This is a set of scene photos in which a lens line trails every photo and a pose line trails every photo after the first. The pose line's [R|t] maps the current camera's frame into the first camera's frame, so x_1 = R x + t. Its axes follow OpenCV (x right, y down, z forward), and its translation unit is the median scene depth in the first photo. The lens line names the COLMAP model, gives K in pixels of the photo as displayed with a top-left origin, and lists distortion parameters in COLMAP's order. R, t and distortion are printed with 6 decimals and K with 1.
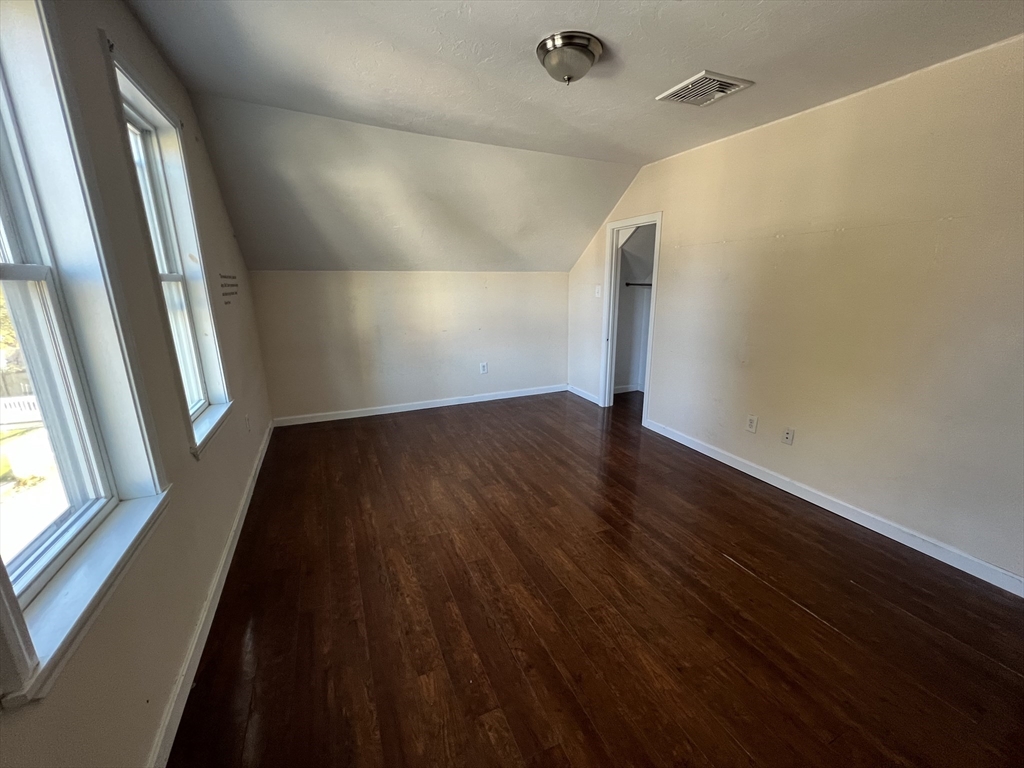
lens RADIAL K [[412.6, 0, 512.0], [0, 412.6, 384.0], [0, 0, 1]] dist [0.000124, -0.000005]
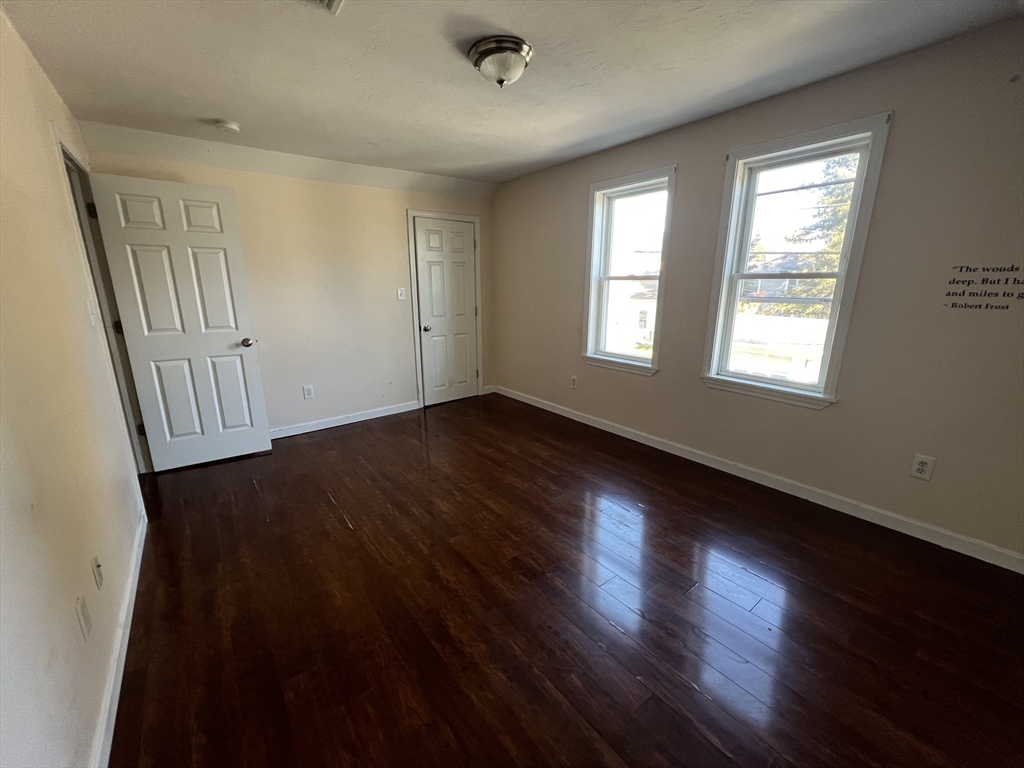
lens RADIAL K [[412.6, 0, 512.0], [0, 412.6, 384.0], [0, 0, 1]] dist [0.000124, -0.000005]
pose [[-0.973565, 0.059901, -0.220417, 0.362740], [-0.049214, 0.887324, 0.458514, -0.527784], [0.223046, 0.457240, -0.860919, 2.140359]]
